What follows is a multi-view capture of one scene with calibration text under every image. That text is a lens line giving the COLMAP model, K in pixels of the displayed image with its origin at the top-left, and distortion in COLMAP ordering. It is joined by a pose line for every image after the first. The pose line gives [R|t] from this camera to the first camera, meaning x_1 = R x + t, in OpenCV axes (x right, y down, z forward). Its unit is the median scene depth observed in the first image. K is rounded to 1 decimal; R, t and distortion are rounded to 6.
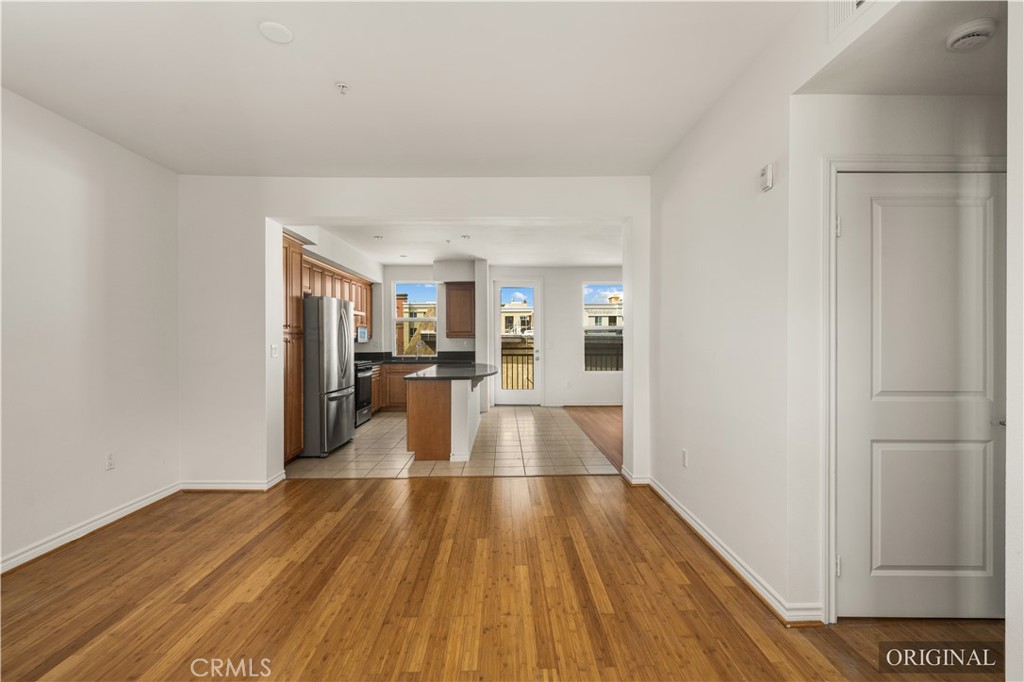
lens RADIAL K [[479.0, 0, 507.0], [0, 479.0, 342.0], [0, 0, 1]] dist [0.000015, 0.001157]
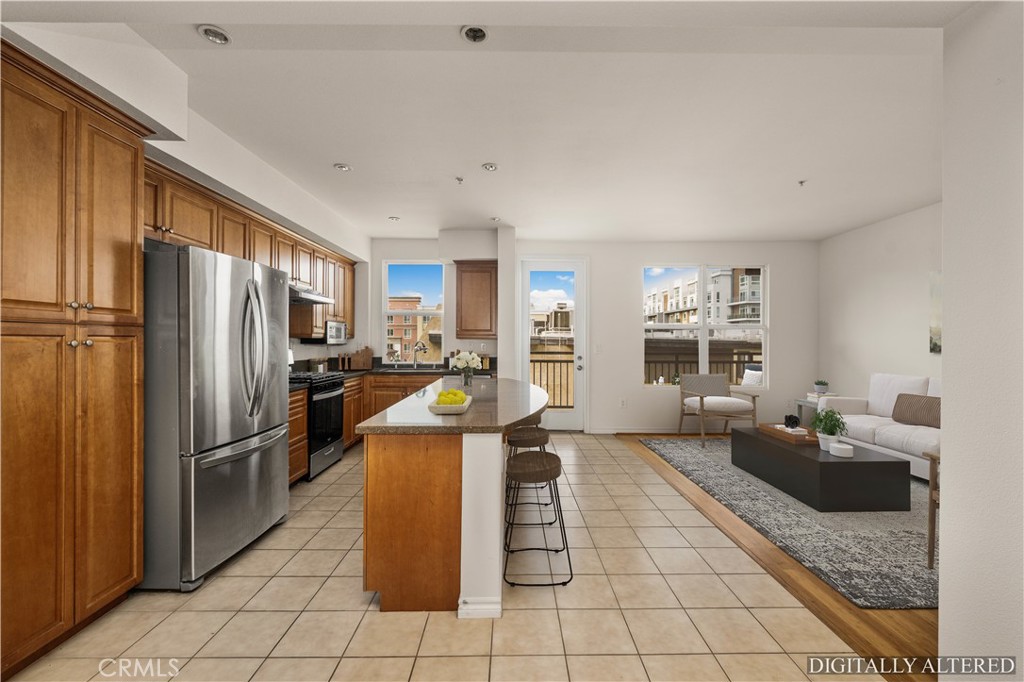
lens RADIAL K [[437.2, 0, 514.5], [0, 437.2, 339.1], [0, 0, 1]] dist [-0.003586, -0.000065]
pose [[0.999965, 0.008275, 0.001547, -0.040268], [-0.008260, 0.999923, -0.009278, -0.002198], [-0.001624, 0.009265, 0.999956, 0.343472]]
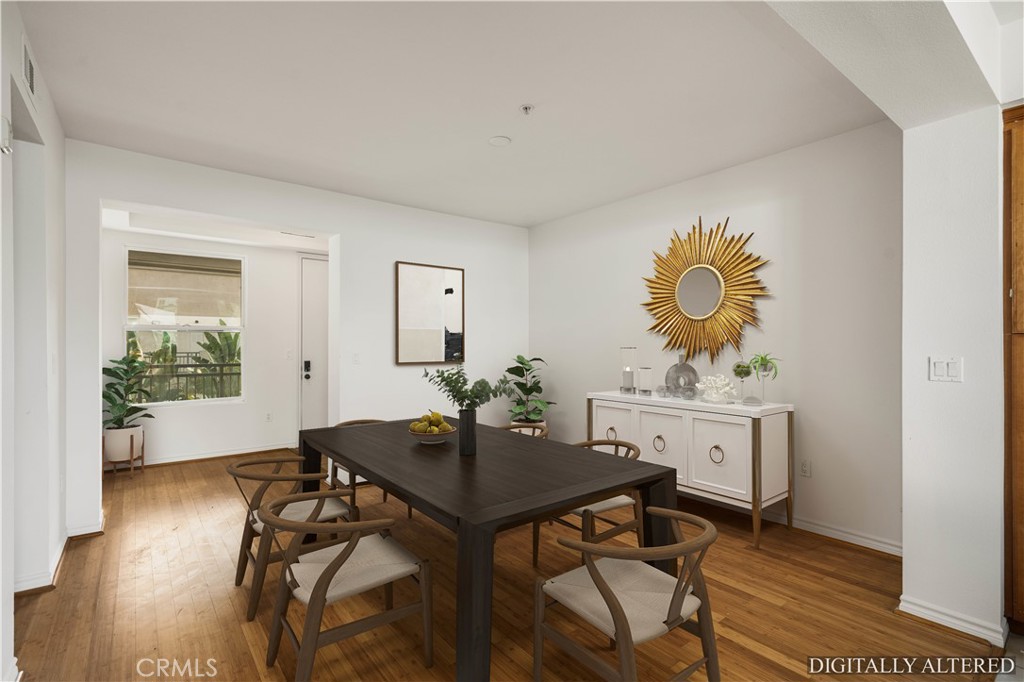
lens RADIAL K [[479.0, 0, 507.9], [0, 479.0, 343.9], [0, 0, 1]] dist [0.000015, 0.001157]
pose [[-0.794273, 0.003503, -0.607551, 0.099979], [-0.003505, 0.999940, 0.010348, -0.005661], [0.607551, 0.010349, -0.794213, 0.551764]]
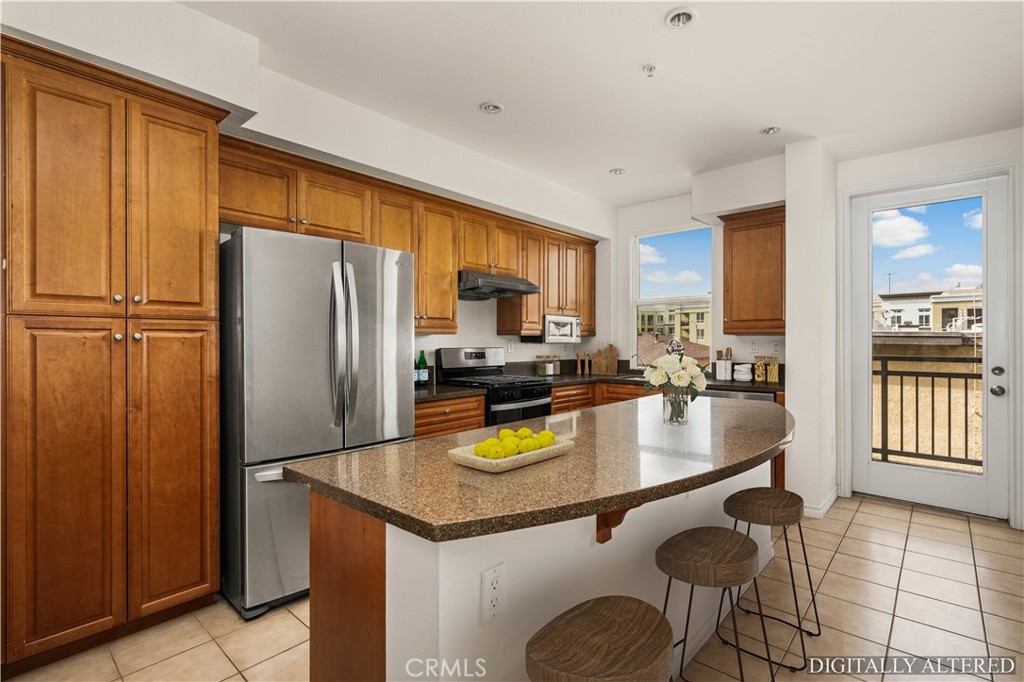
lens RADIAL K [[479.0, 0, 509.9], [0, 479.0, 342.4], [0, 0, 1]] dist [0.000015, 0.001157]
pose [[0.737004, 0.003798, -0.675877, 0.037735], [-0.005668, 0.999984, -0.000561, 0.001186], [0.675864, 0.004245, 0.737014, 0.508291]]
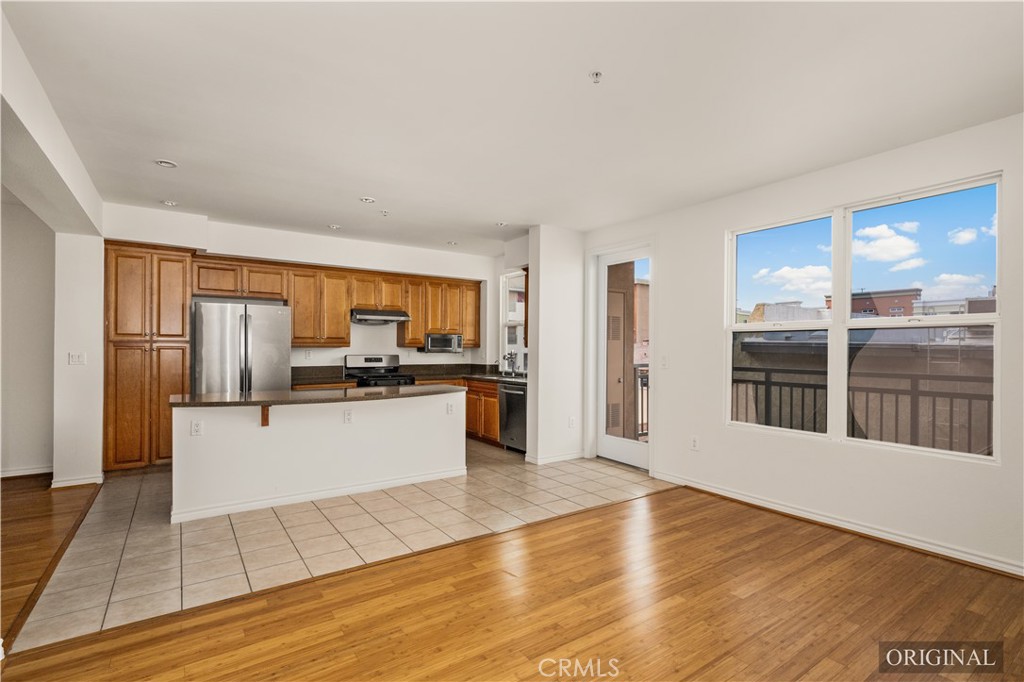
lens RADIAL K [[479.0, 0, 511.0], [0, 479.0, 343.9], [0, 0, 1]] dist [0.000015, 0.001157]
pose [[0.565540, 0.001034, -0.824720, 0.450193], [-0.014057, 0.999866, -0.008386, -0.007969], [0.824601, 0.016336, 0.565478, 0.583538]]
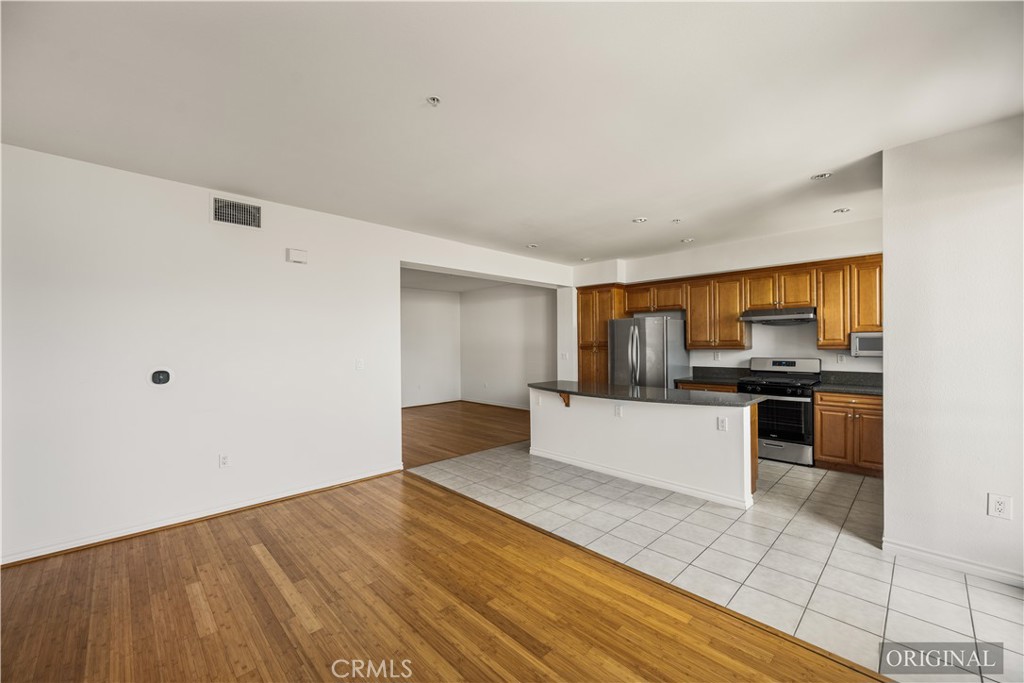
lens RADIAL K [[407.0, 0, 517.0], [0, 407.0, 342.6], [0, 0, 1]] dist [0.000079, -0.000066]
pose [[-0.718316, 0.008758, -0.695662, 0.382037], [0.006964, 0.999961, 0.005399, -0.022285], [0.695682, -0.000966, -0.718349, 0.994170]]
